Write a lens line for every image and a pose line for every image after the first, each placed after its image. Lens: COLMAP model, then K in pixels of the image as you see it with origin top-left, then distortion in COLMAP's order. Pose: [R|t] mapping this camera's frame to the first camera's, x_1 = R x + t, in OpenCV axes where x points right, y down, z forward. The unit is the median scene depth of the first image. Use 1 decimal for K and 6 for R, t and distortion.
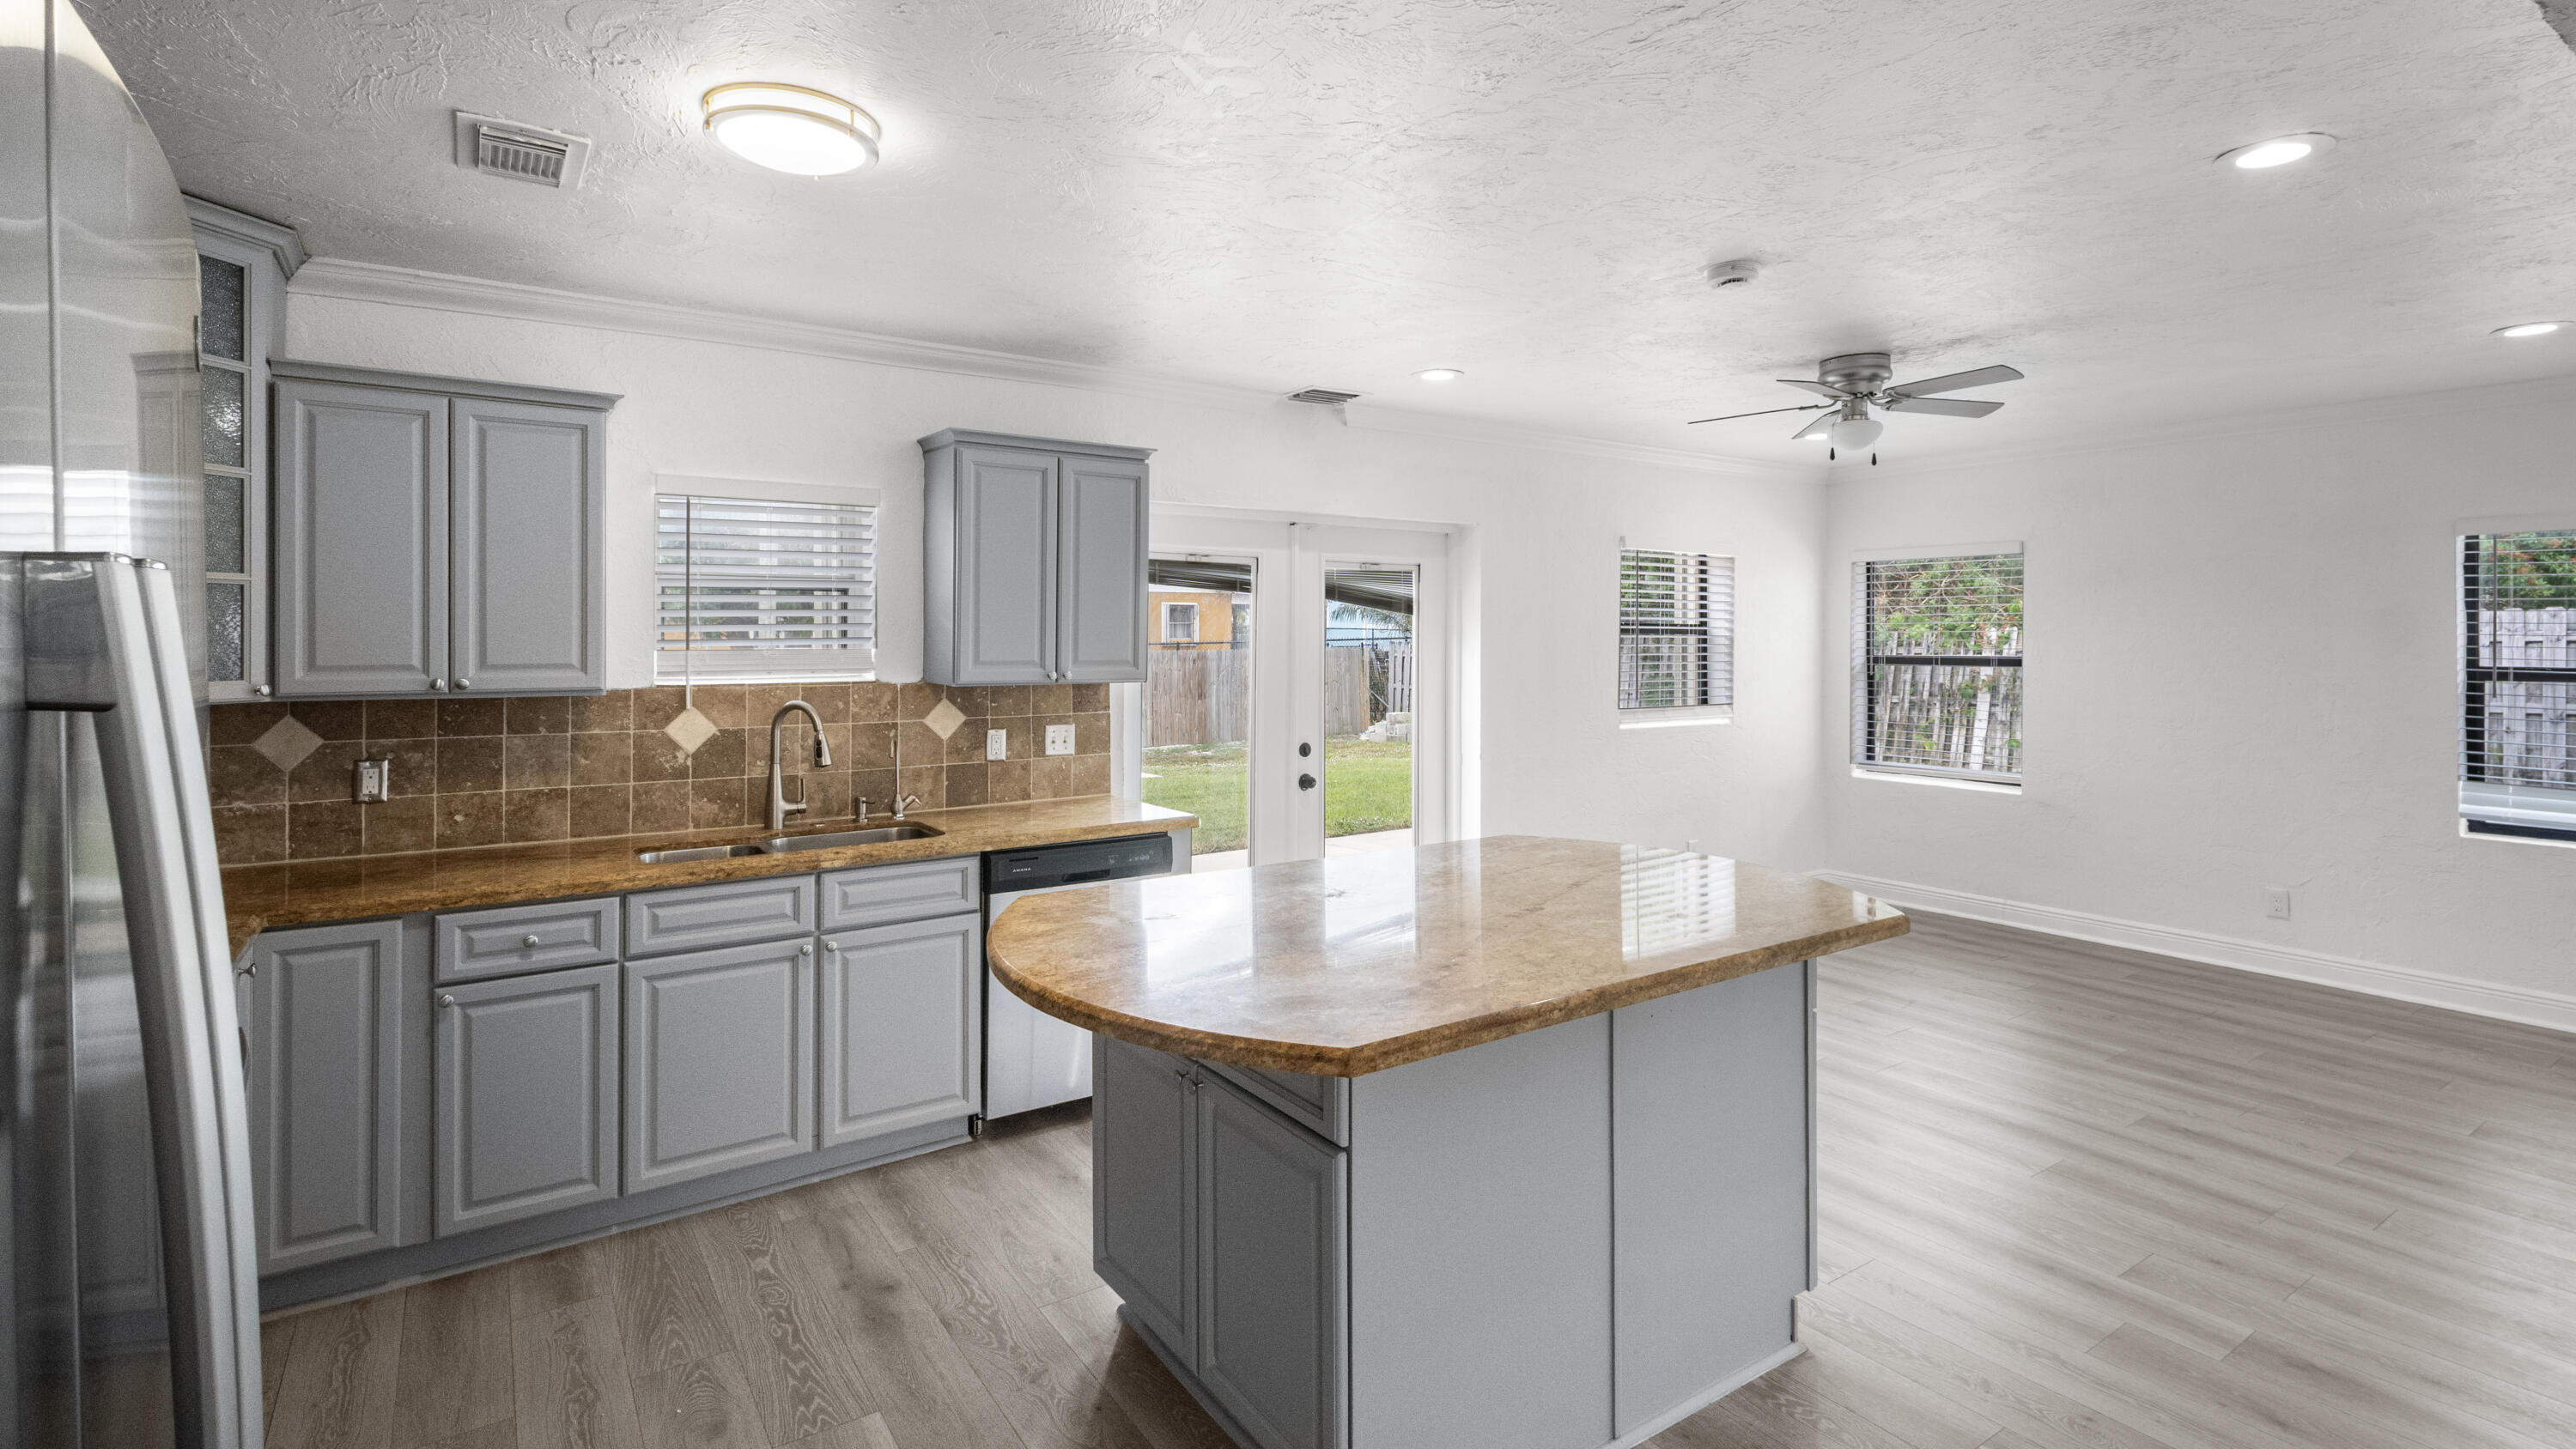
lens RADIAL K [[1192.9, 0, 1300.3], [0, 1192.9, 637.2], [0, 0, 1]] dist [-0.000306, -0.000976]
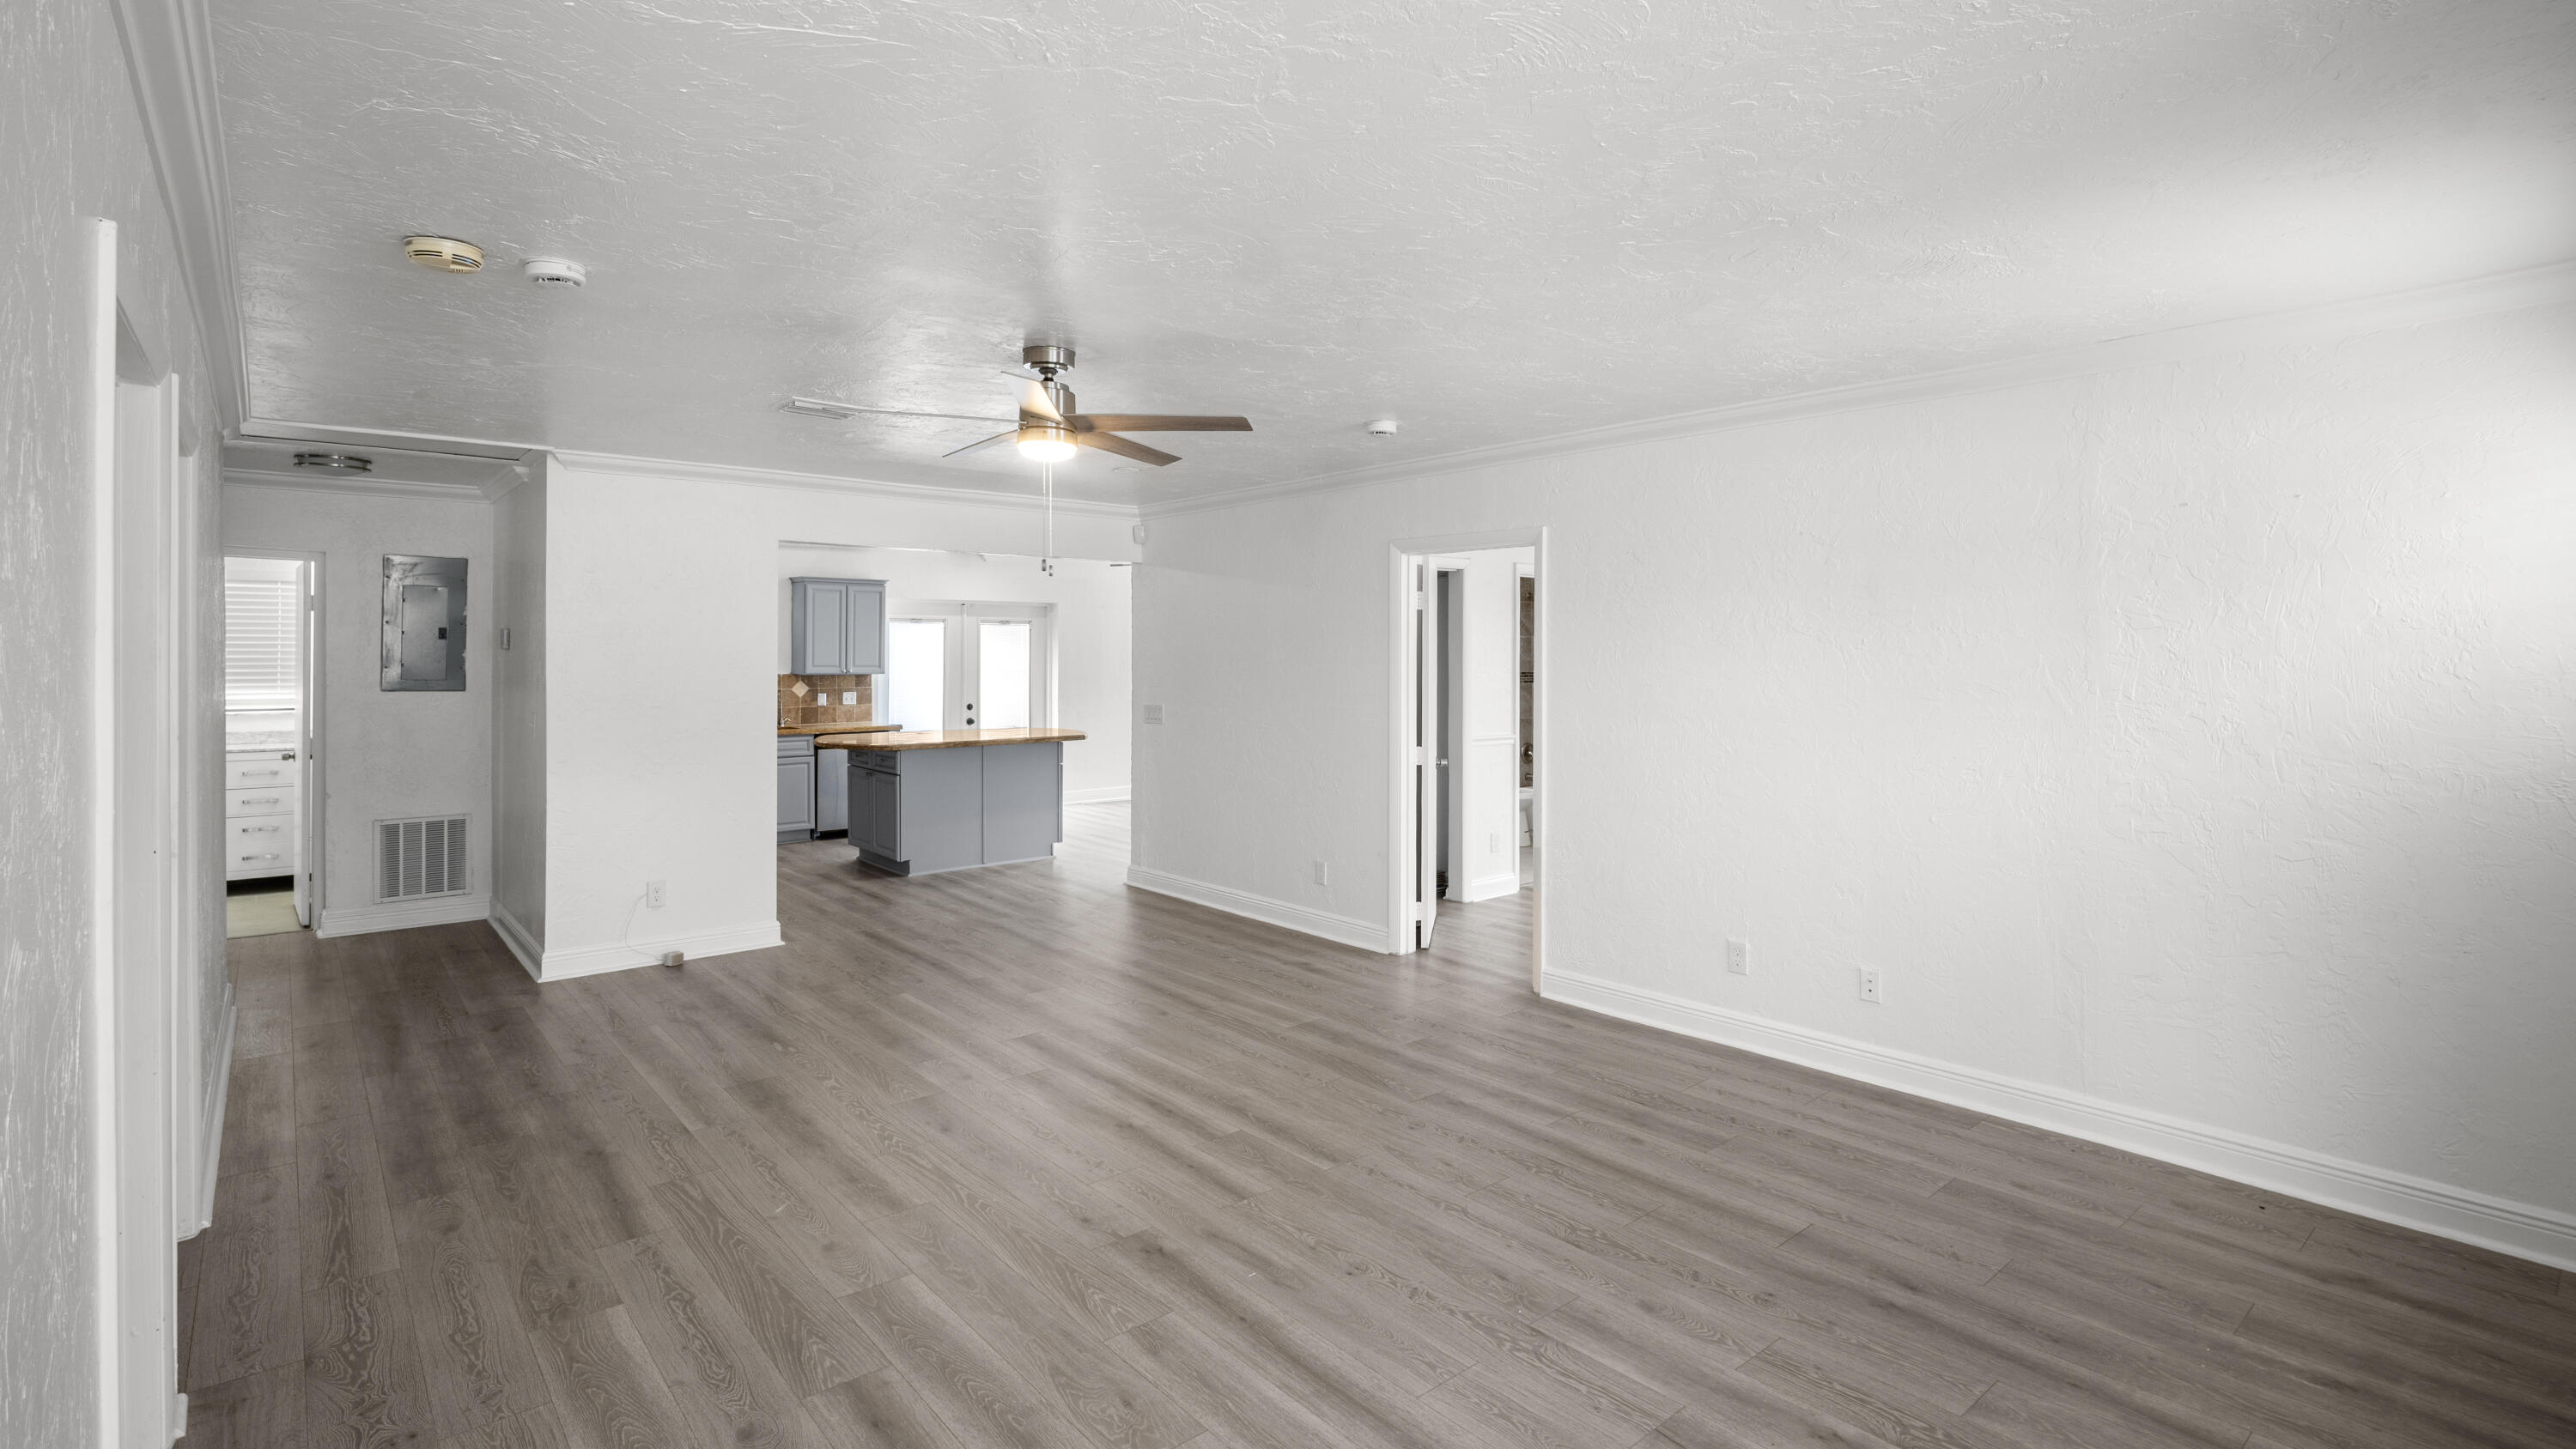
lens RADIAL K [[1174.0, 0, 1294.6], [0, 1174.0, 662.8], [0, 0, 1]] dist [-0.000038, -0.000197]
pose [[0.993277, 0.001940, 0.115745, 0.491829], [-0.003118, 0.999945, 0.009994, -0.014804], [-0.115719, -0.010288, 0.993229, -1.723568]]
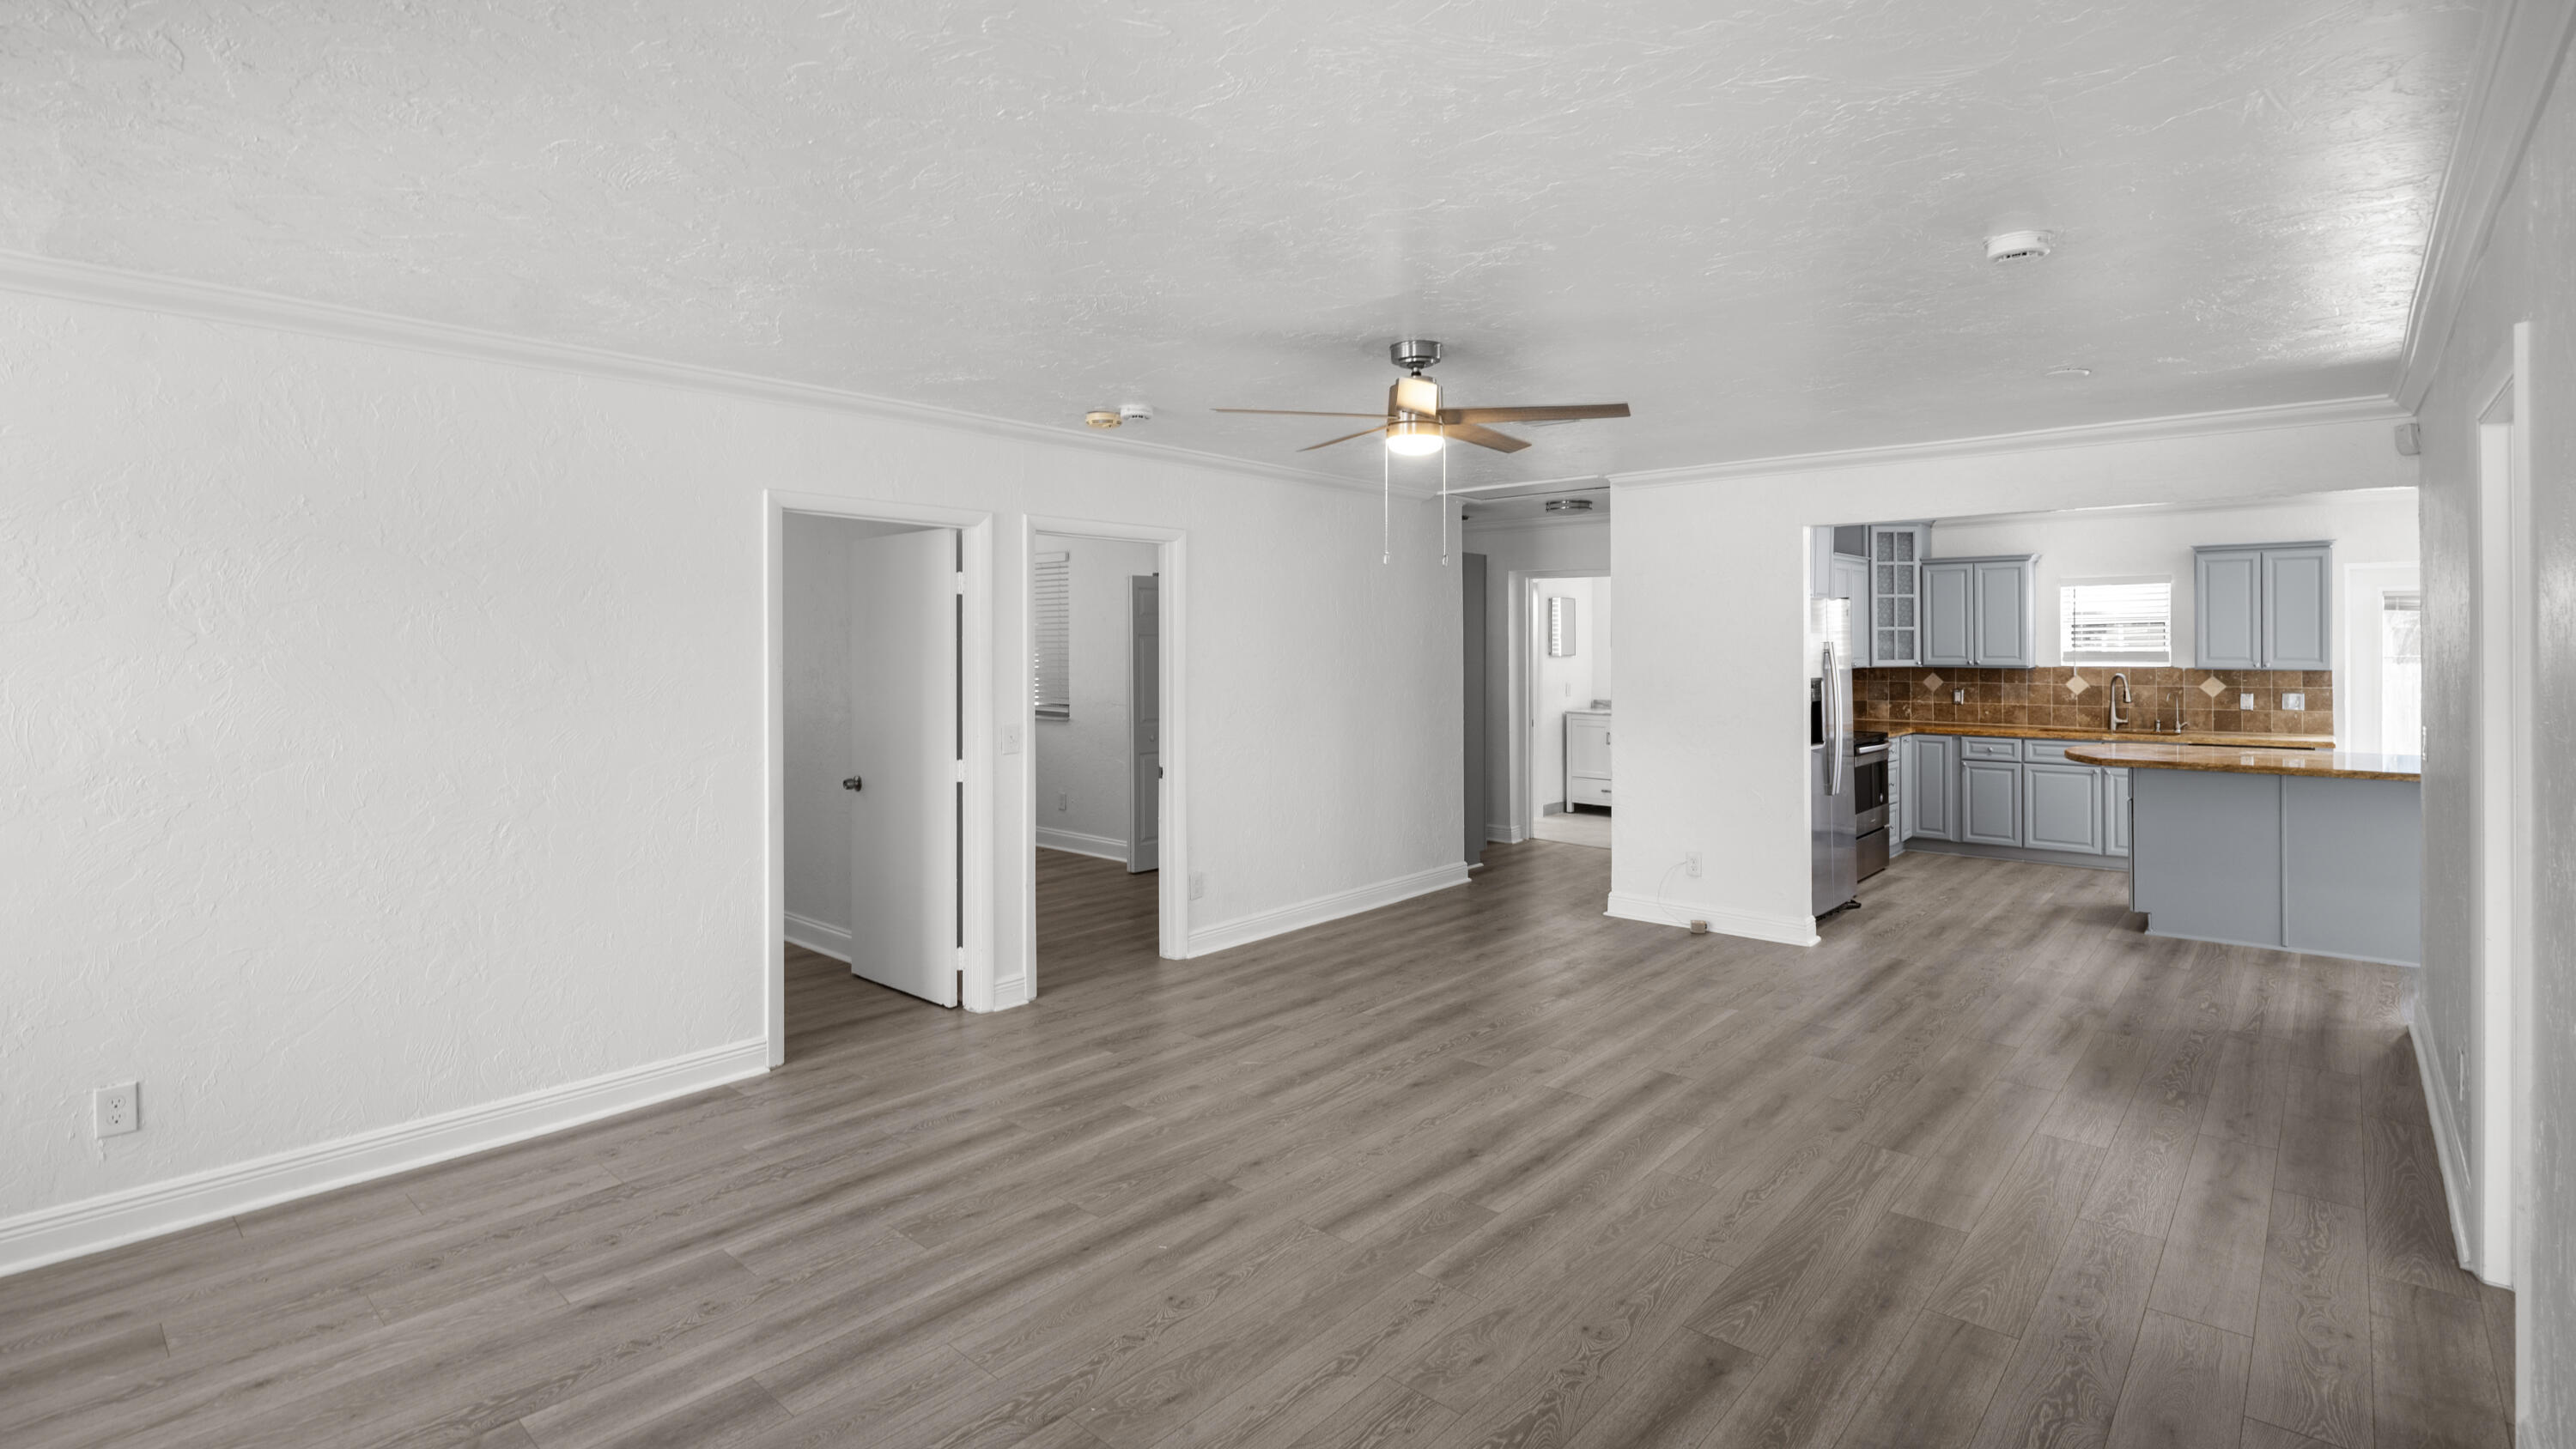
lens RADIAL K [[1192.9, 0, 1300.3], [0, 1192.9, 637.2], [0, 0, 1]] dist [-0.000306, -0.000976]
pose [[0.256131, -0.007144, -0.966616, 1.358239], [0.006082, 0.999965, -0.005778, -0.012529], [0.966623, -0.004399, 0.256166, -1.076231]]
